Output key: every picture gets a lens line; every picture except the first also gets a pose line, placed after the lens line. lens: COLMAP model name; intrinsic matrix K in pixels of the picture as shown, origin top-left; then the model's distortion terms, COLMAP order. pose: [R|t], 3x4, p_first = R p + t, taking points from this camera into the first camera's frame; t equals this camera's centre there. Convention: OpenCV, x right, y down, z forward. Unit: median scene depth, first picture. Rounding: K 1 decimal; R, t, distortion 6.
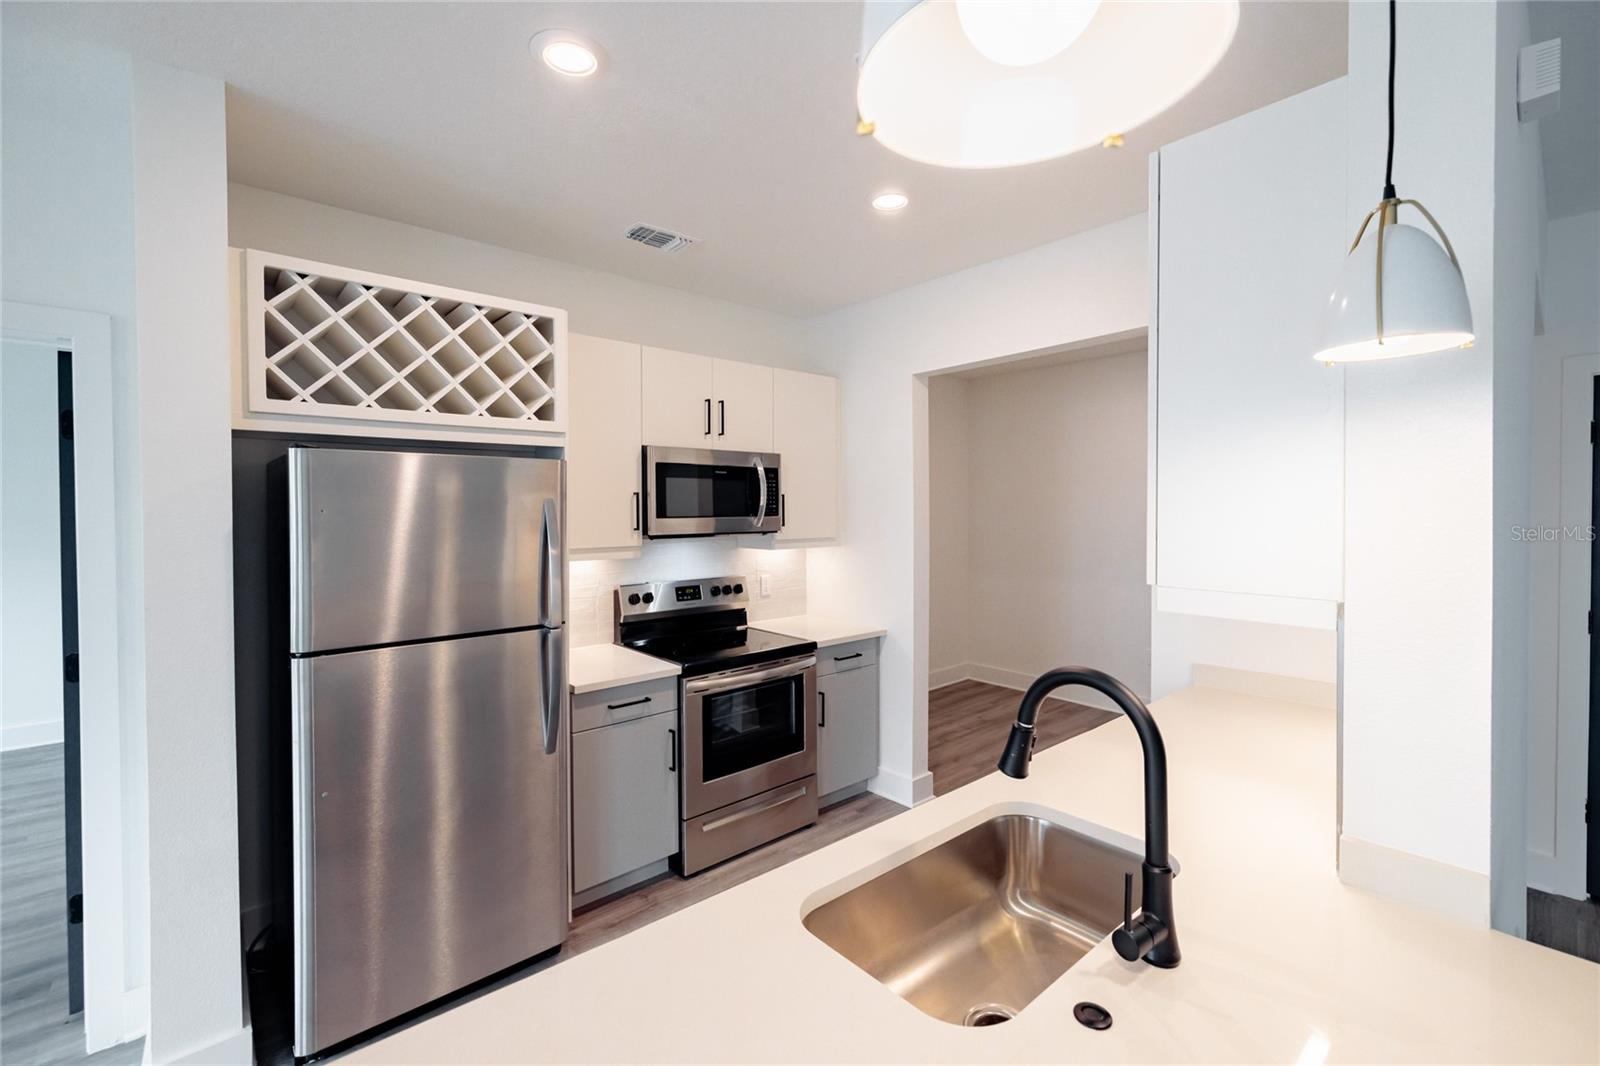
lens RADIAL K [[673.3, 0, 816.8], [0, 673.3, 520.2], [0, 0, 1]] dist [-0.007211, -0.001140]
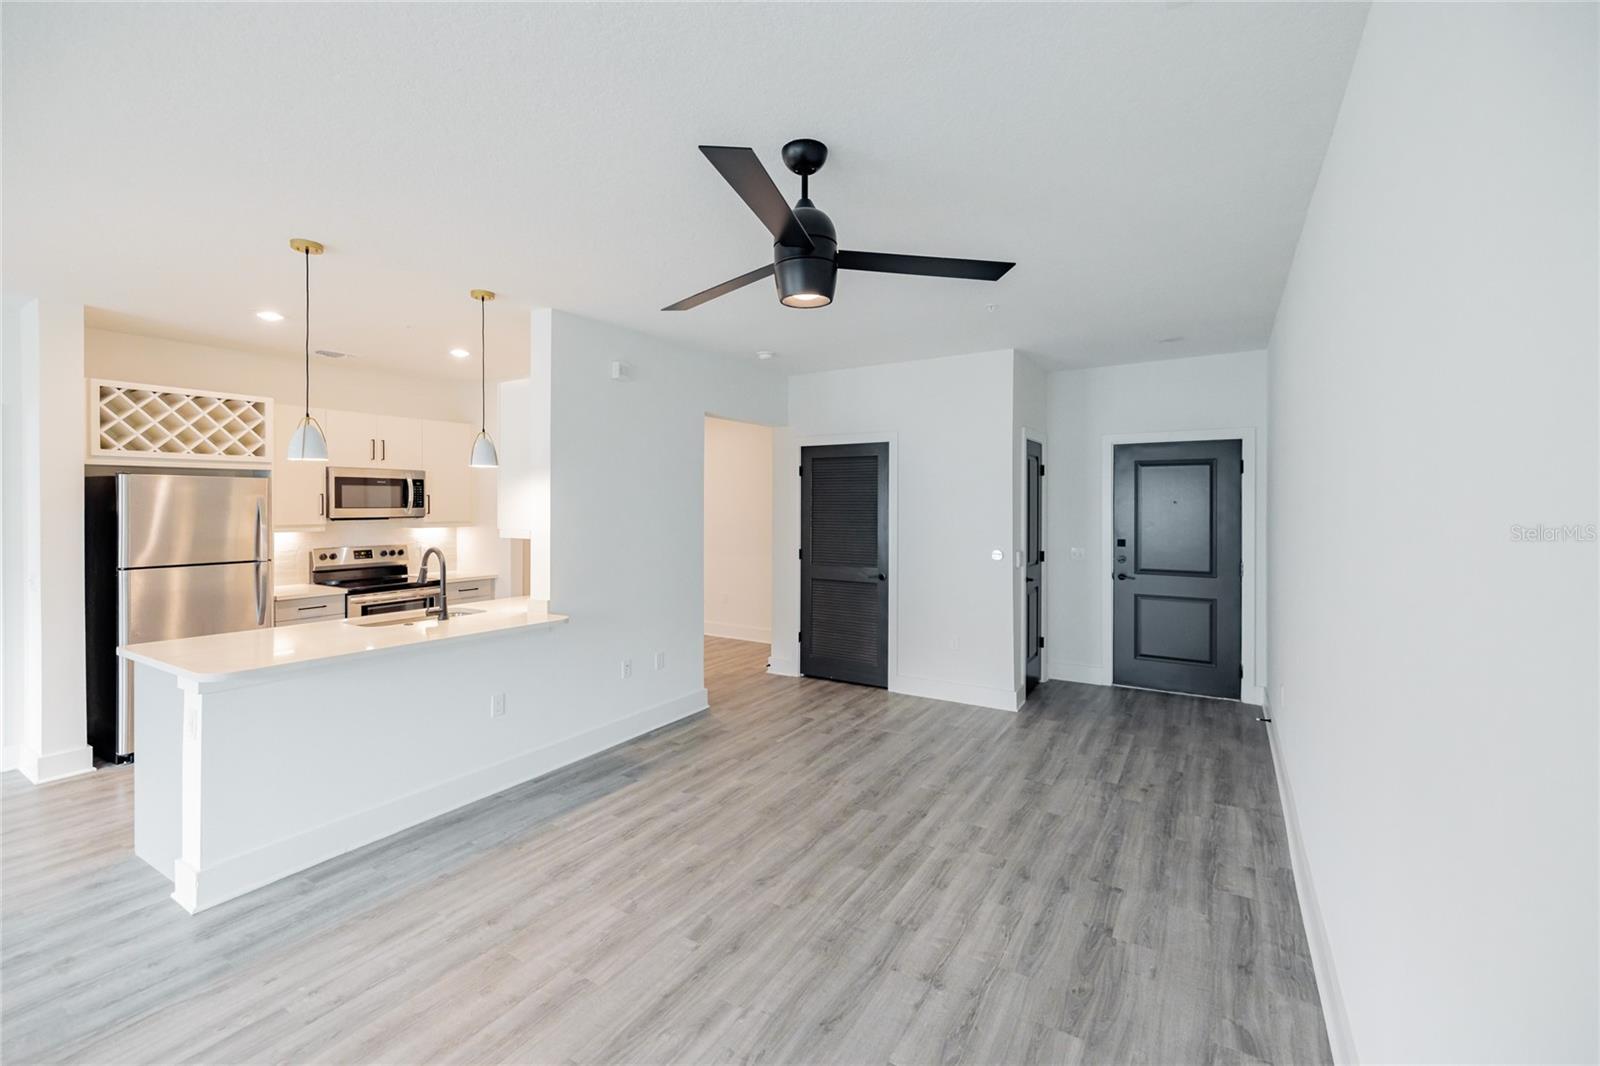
lens RADIAL K [[673.3, 0, 811.8], [0, 673.3, 511.2], [0, 0, 1]] dist [-0.007211, -0.001140]
pose [[0.956657, -0.000320, 0.291217, 0.447888], [0.003114, 0.999953, -0.009134, 0.024594], [-0.291200, 0.009645, 0.956613, -1.050090]]
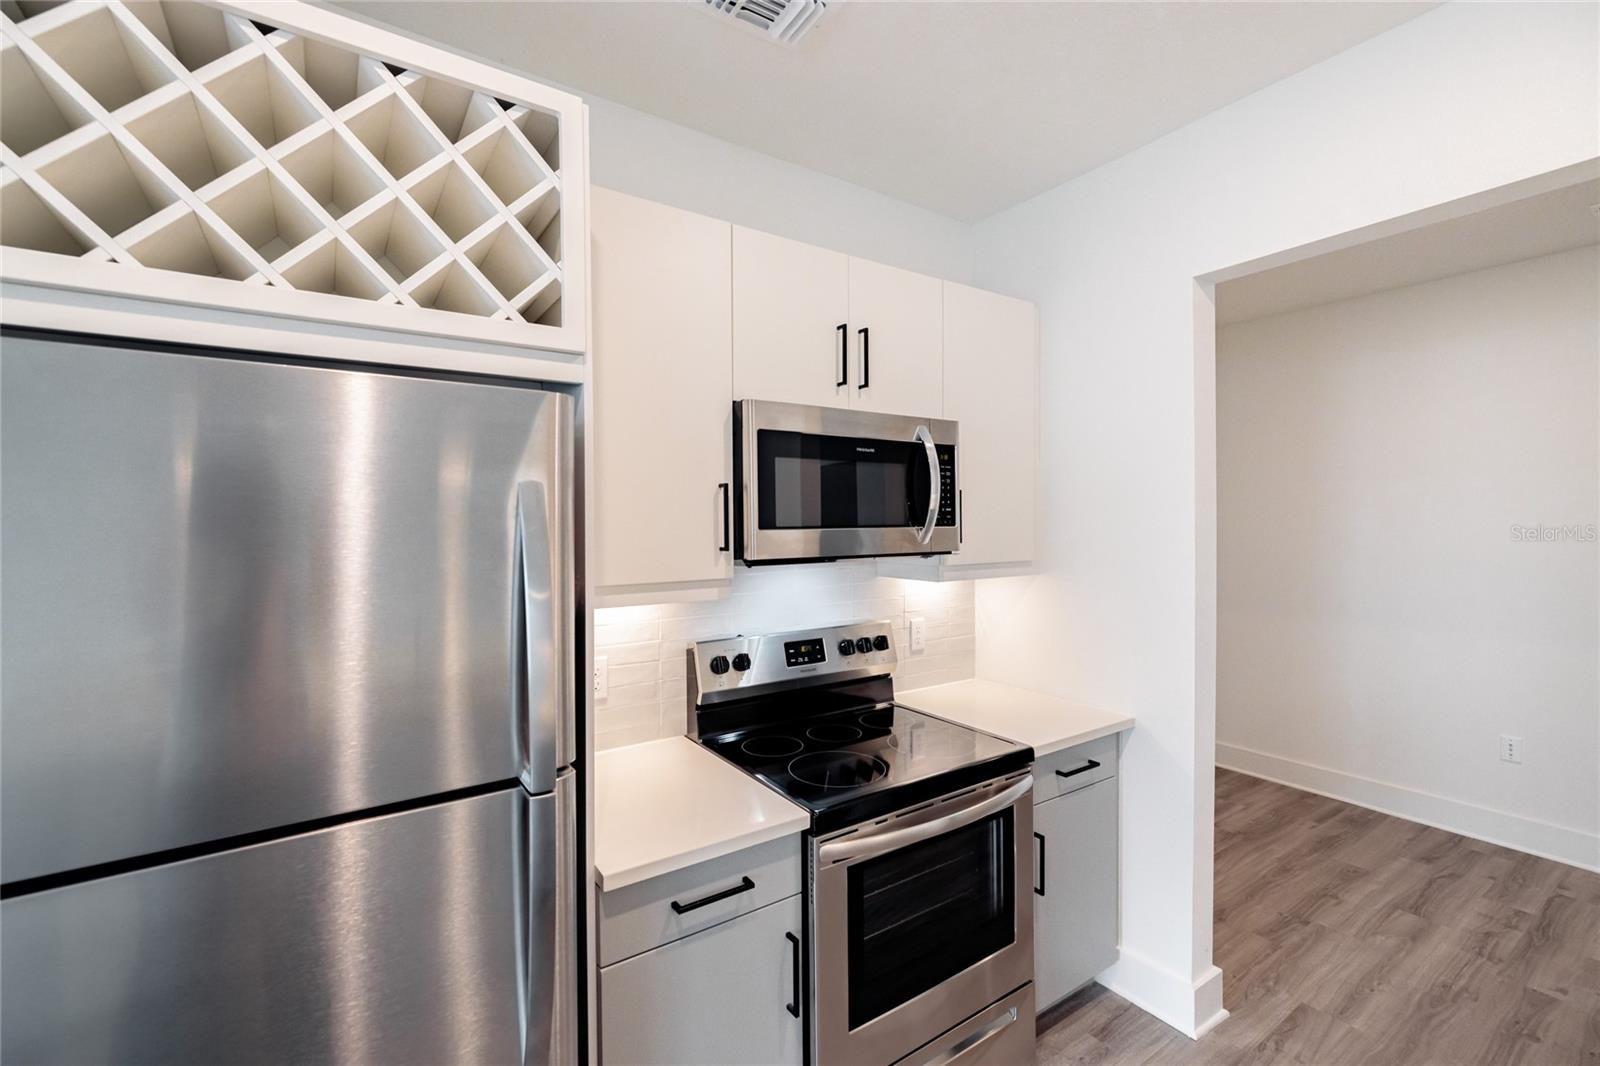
lens RADIAL K [[673.3, 0, 796.9], [0, 673.3, 527.5], [0, 0, 1]] dist [-0.007211, -0.001140]
pose [[0.989835, -0.004978, -0.142135, -0.128582], [0.003347, 0.999926, -0.011711, 0.001903], [0.142183, 0.011116, 0.989778, 0.455287]]
